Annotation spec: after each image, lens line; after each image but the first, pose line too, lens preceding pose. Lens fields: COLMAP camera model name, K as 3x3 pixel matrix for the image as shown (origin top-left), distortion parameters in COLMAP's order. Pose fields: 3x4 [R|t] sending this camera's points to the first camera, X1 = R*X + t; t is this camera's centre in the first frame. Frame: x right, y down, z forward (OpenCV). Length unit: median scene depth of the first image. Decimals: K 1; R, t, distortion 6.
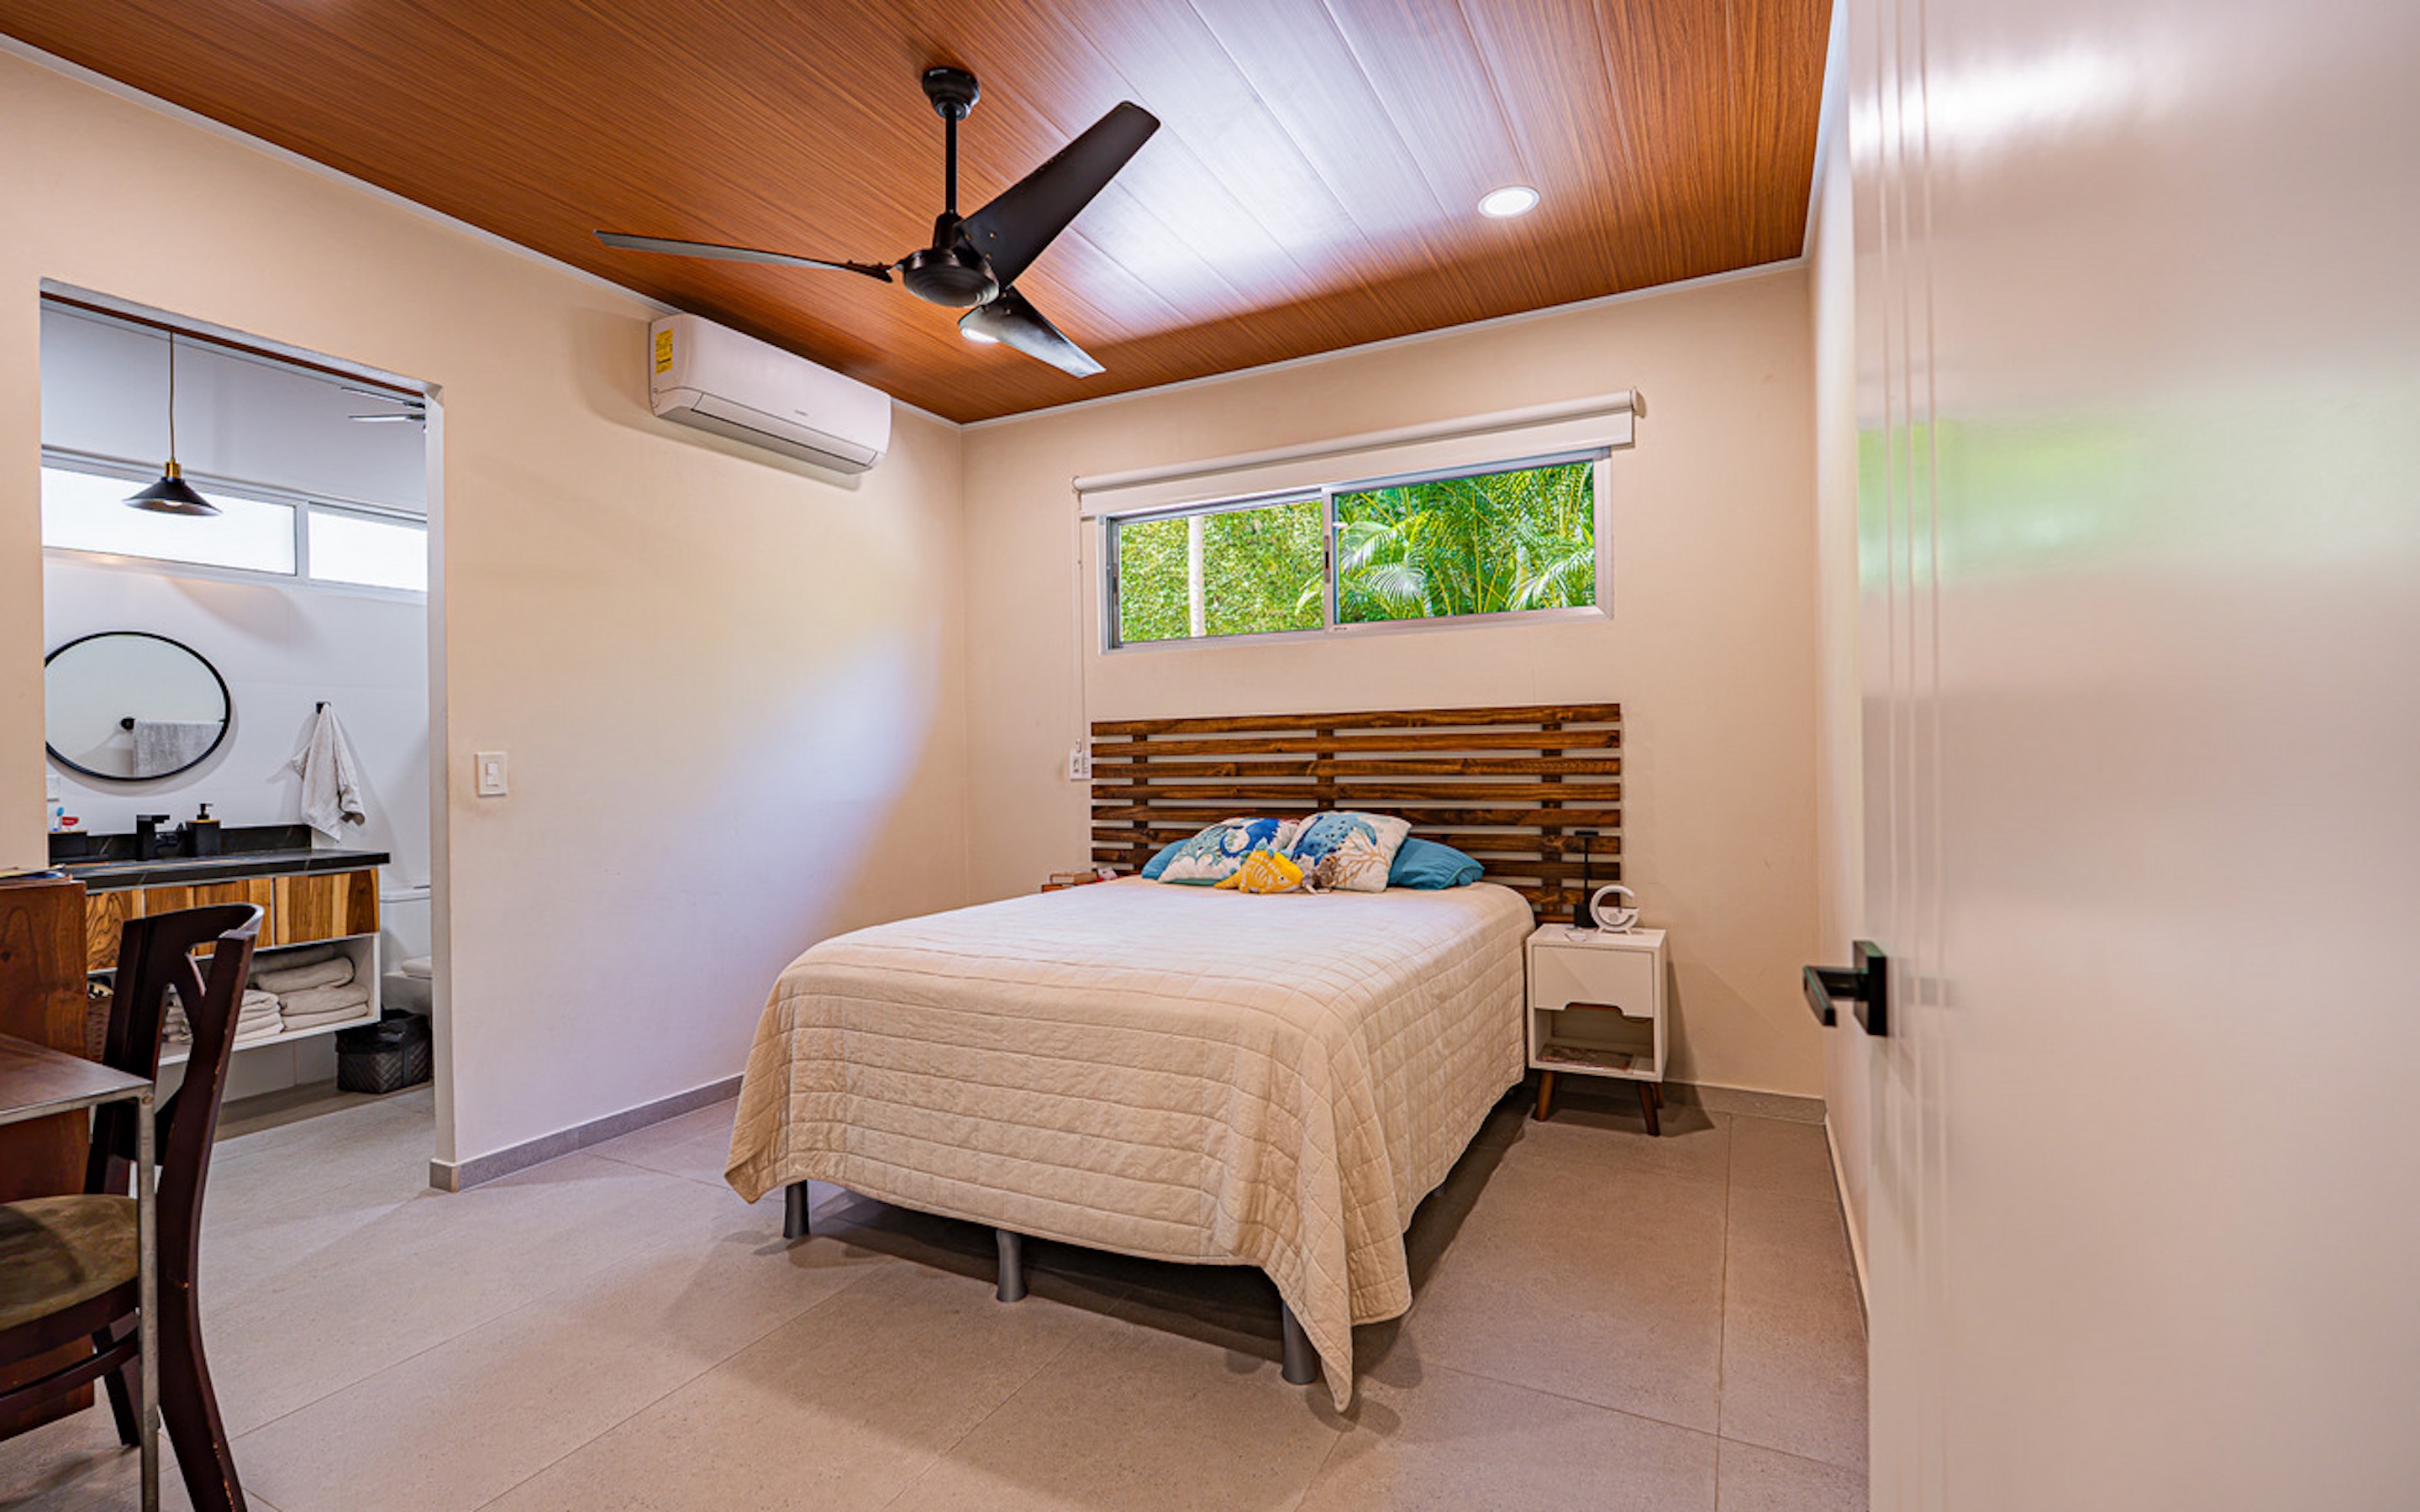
lens RADIAL K [[1034.4, 0, 1204.8], [0, 1034.4, 765.0], [0, 0, 1]] dist [0.001406, 0.000618]
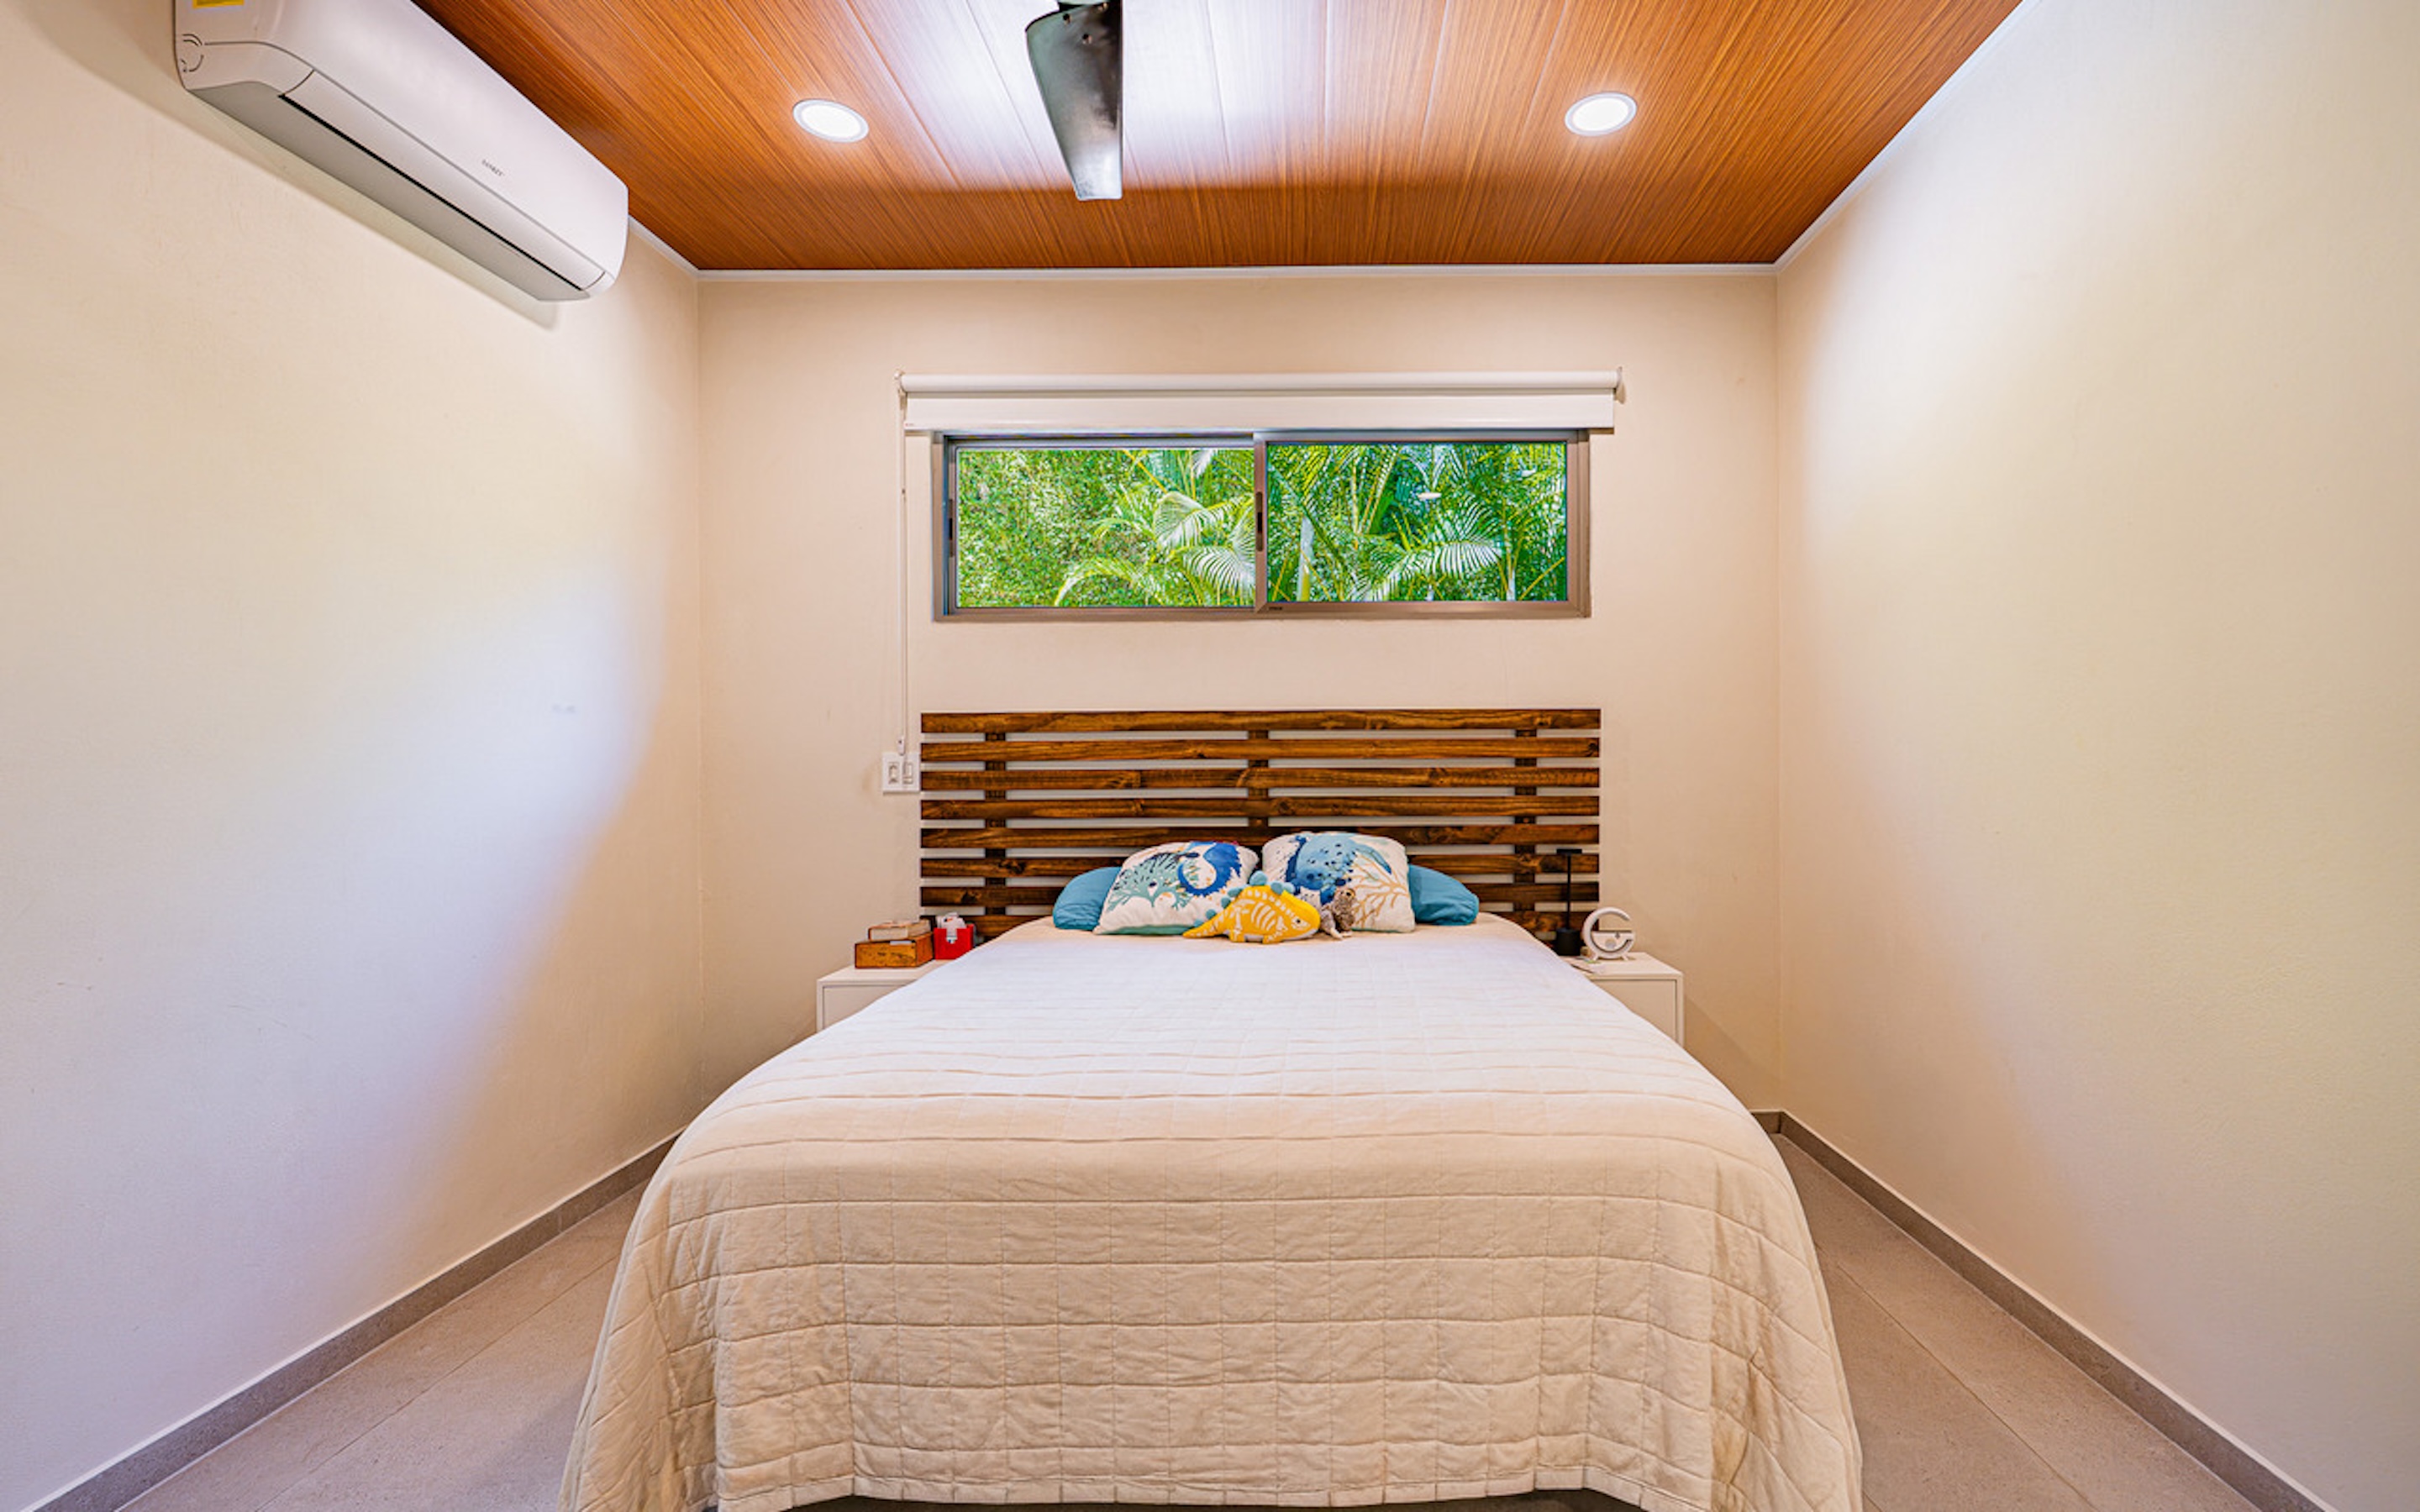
lens RADIAL K [[1034.4, 0, 1204.8], [0, 1034.4, 765.0], [0, 0, 1]] dist [0.001406, 0.000618]
pose [[0.894258, 0.009824, 0.447443, -0.304017], [-0.004970, 0.999915, -0.012021, 0.002903], [-0.447524, 0.008526, 0.894231, 0.313651]]
